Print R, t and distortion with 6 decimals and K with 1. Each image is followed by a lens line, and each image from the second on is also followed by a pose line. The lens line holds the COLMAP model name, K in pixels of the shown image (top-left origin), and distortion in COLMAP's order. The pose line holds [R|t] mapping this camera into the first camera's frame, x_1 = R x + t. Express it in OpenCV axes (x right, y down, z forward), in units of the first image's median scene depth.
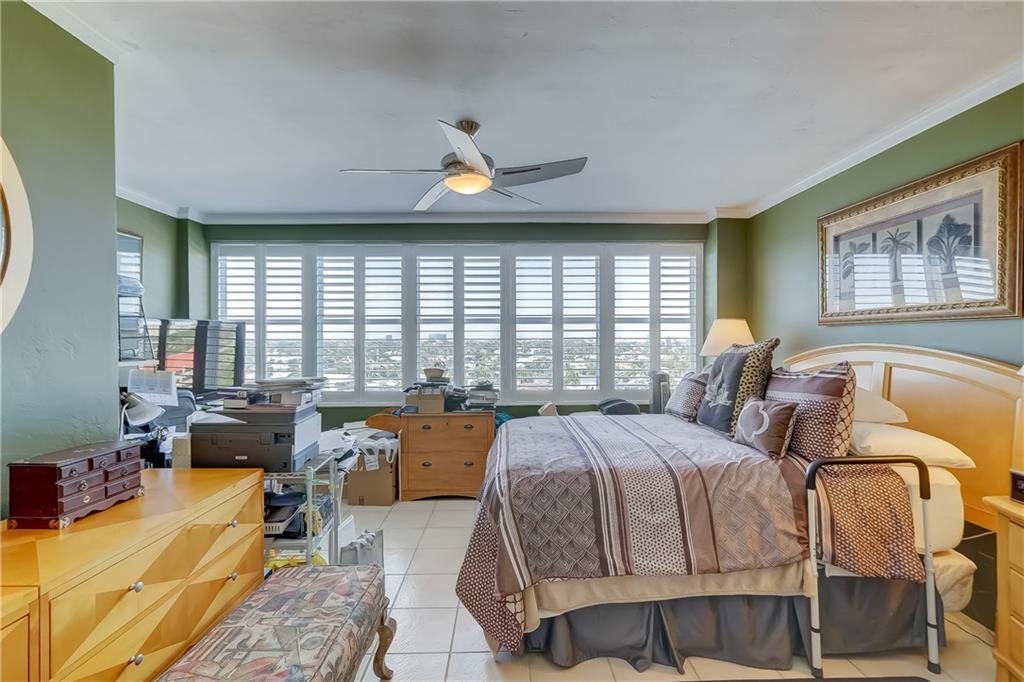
lens RADIAL K [[466.5, 0, 513.0], [0, 466.5, 341.0], [0, 0, 1]] dist [-0.002570, 0.003185]
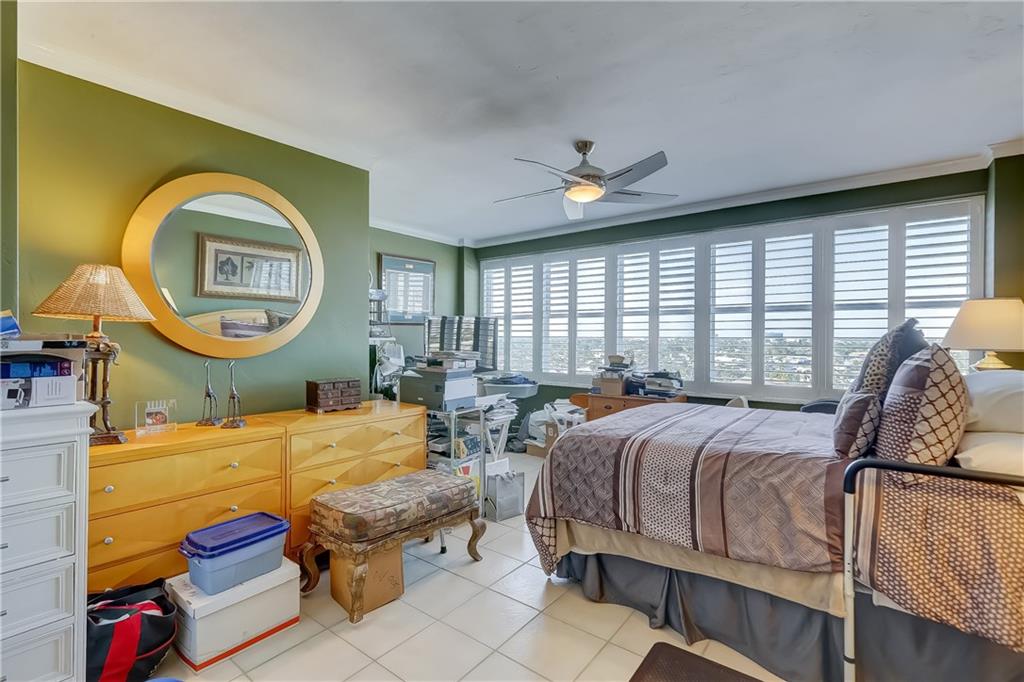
lens RADIAL K [[466.5, 0, 510.6], [0, 466.5, 337.1], [0, 0, 1]] dist [-0.002570, 0.003185]
pose [[0.777405, 0.006046, -0.628971, 0.659126], [-0.009761, 0.999949, -0.002453, 0.040599], [0.628924, 0.008047, 0.777425, -0.045818]]
